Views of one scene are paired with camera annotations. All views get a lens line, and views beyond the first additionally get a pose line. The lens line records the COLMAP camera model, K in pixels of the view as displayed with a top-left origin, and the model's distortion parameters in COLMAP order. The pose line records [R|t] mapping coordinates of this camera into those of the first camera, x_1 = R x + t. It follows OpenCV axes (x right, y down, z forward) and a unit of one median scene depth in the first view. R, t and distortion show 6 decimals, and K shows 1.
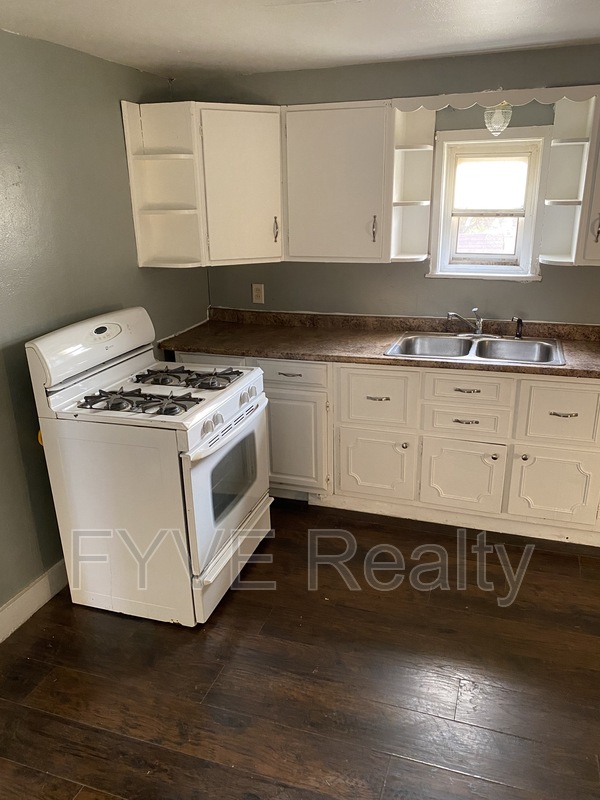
lens RADIAL K [[603.1, 0, 304.0], [0, 603.1, 401.9], [0, 0, 1]] dist [0.058664, -0.088064]
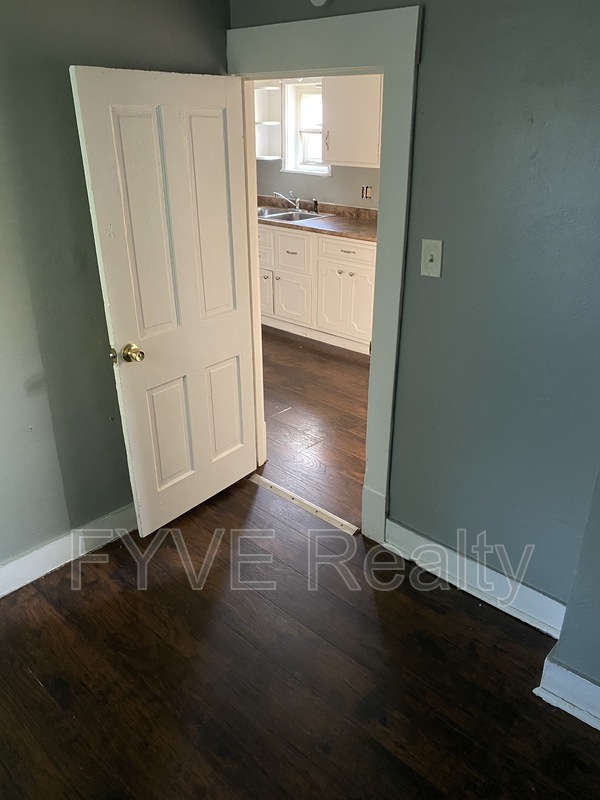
lens RADIAL K [[615.6, 0, 300.0], [0, 615.6, 400.0], [0, 0, 1]] dist [0.036080, -0.038107]
pose [[0.906110, 0.193100, -0.376400, 1.097793], [-0.154769, 0.979379, 0.129861, 0.183842], [0.393715, -0.059413, 0.917311, -0.572139]]
